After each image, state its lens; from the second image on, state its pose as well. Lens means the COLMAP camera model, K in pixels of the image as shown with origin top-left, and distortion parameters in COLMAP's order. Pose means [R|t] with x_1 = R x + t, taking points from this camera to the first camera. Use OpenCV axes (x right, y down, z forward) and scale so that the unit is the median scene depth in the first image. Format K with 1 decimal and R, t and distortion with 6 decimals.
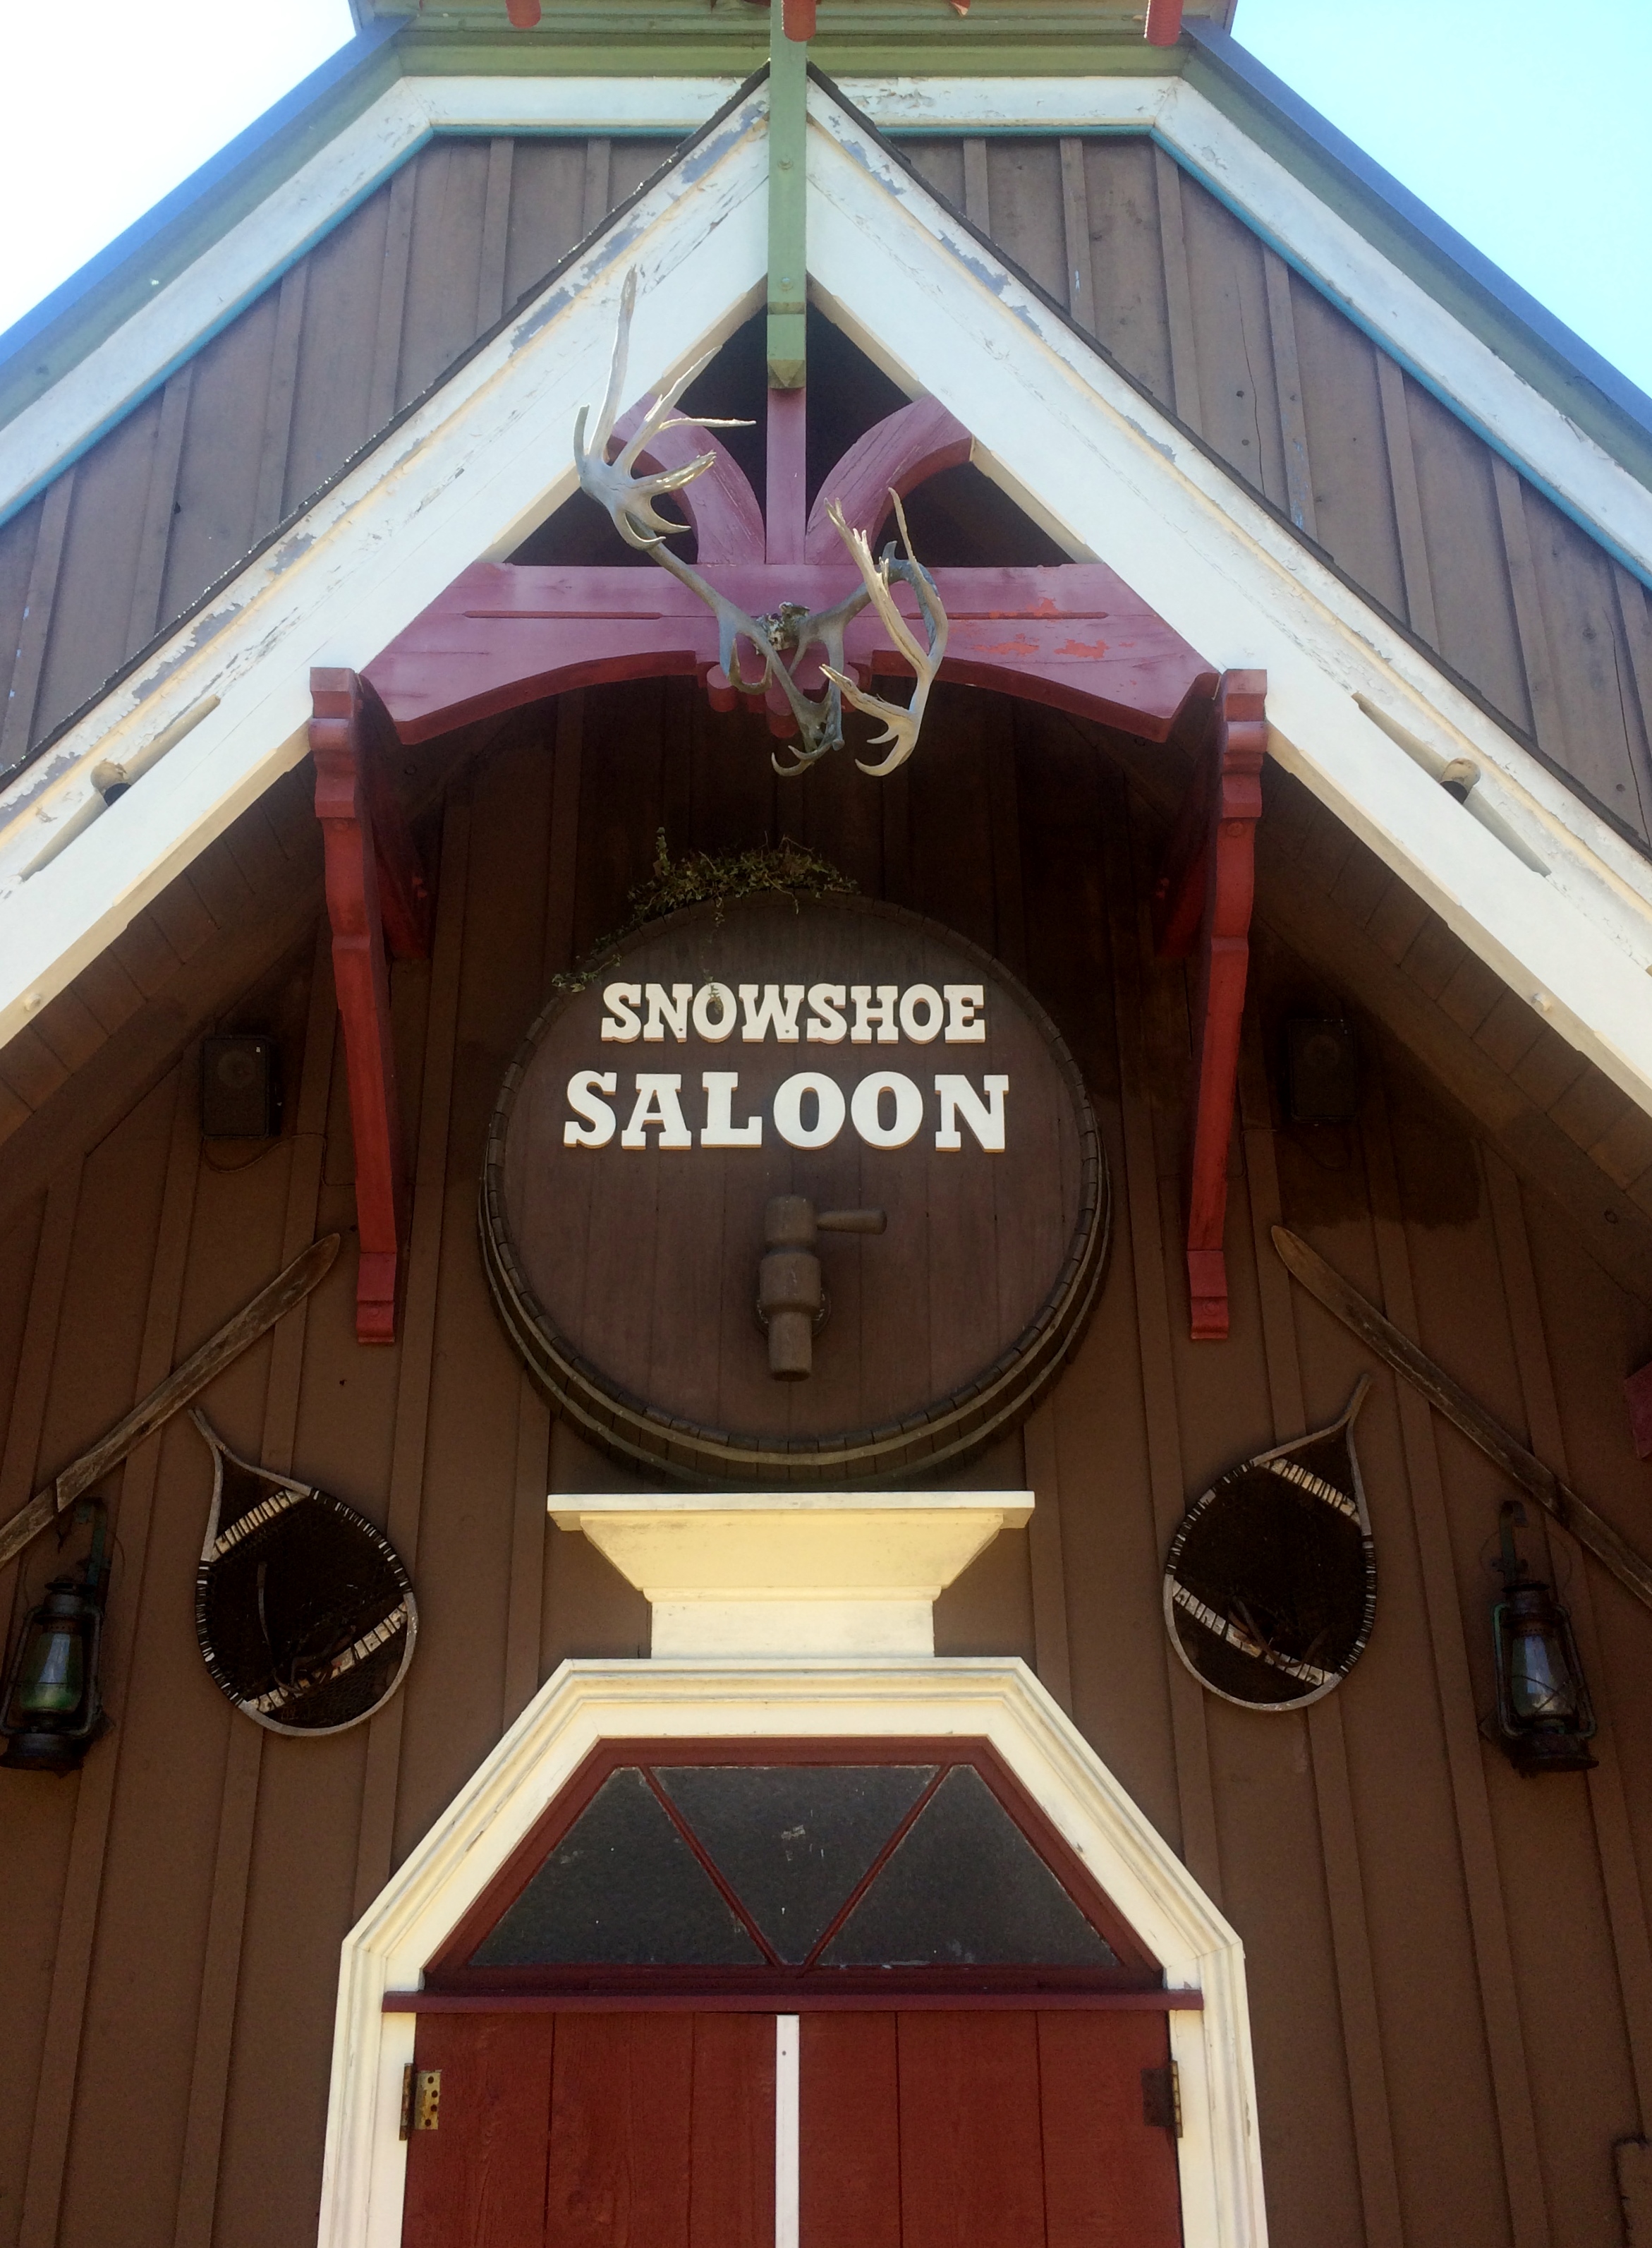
lens RADIAL K [[1911.1, 0, 823.1], [0, 1911.1, 1122.7], [0, 0, 1]] dist [-0.001977, -0.002936]
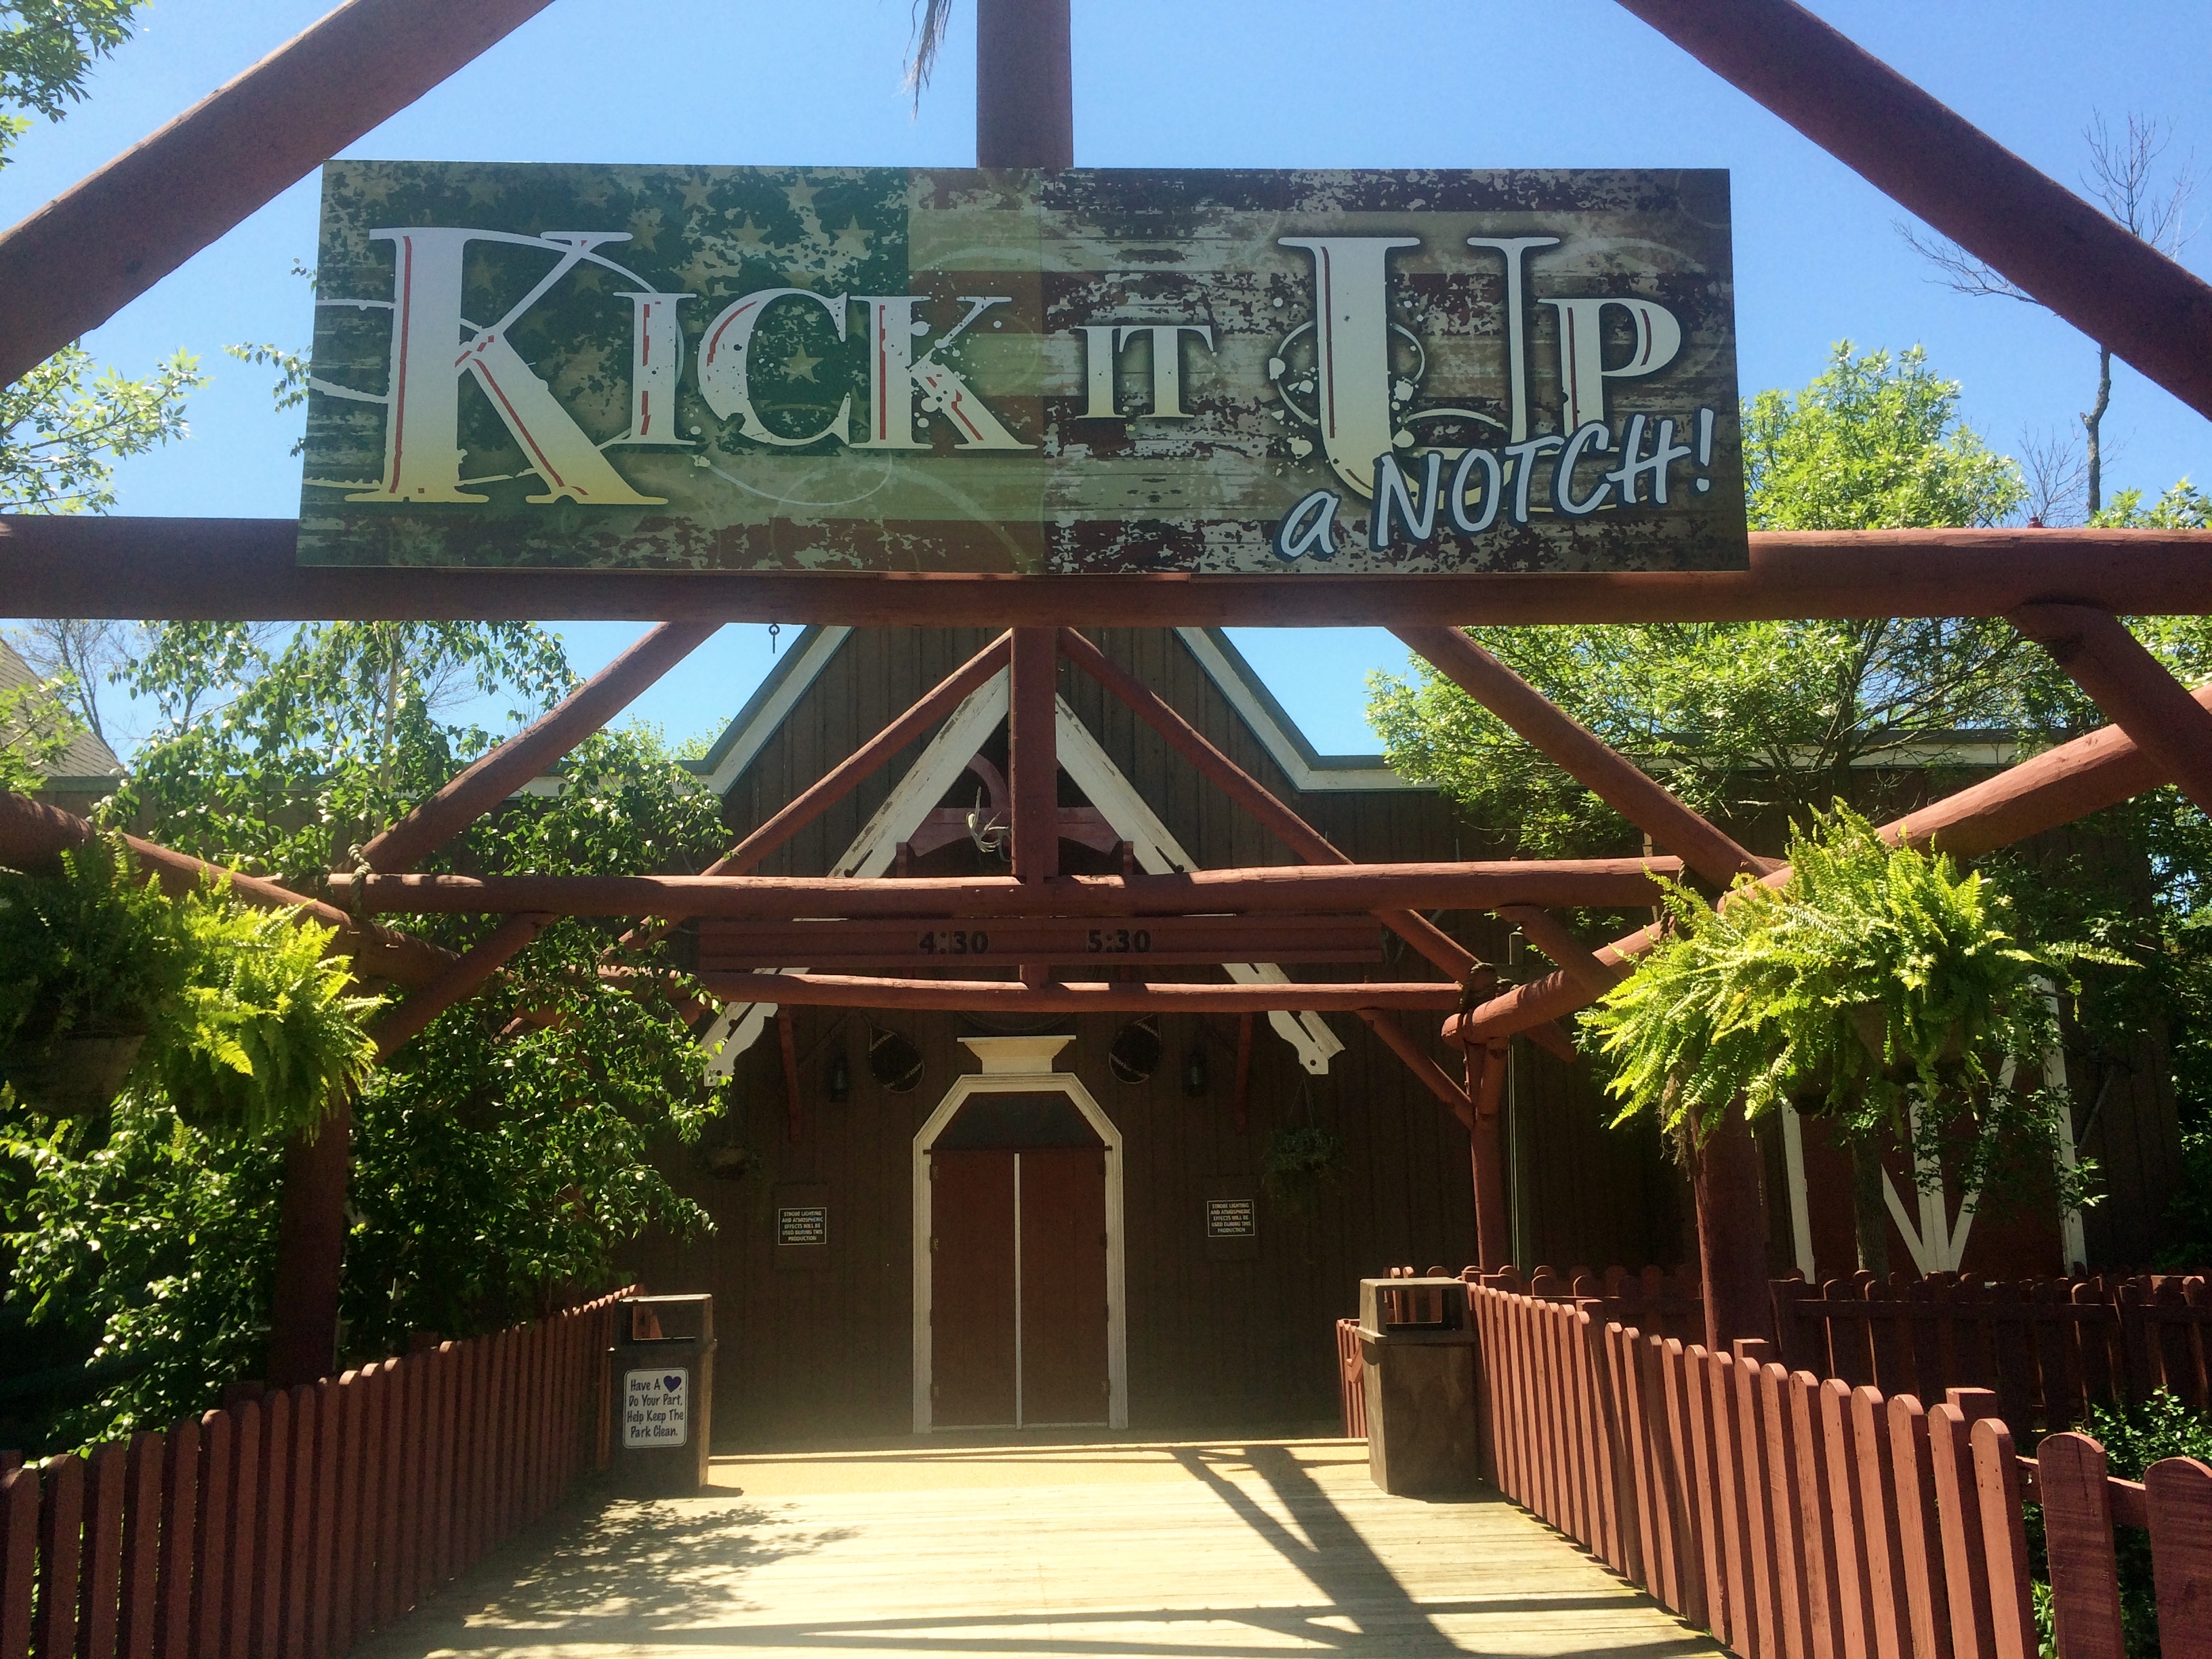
lens RADIAL K [[1880.7, 0, 1106.4], [0, 1880.7, 830.3], [0, 0, 1]] dist [-0.001977, -0.002936]
pose [[0.998441, -0.006077, 0.055484, -0.046370], [-0.007498, 0.970443, 0.241213, -1.222752], [-0.055310, -0.241253, 0.968885, -2.848334]]
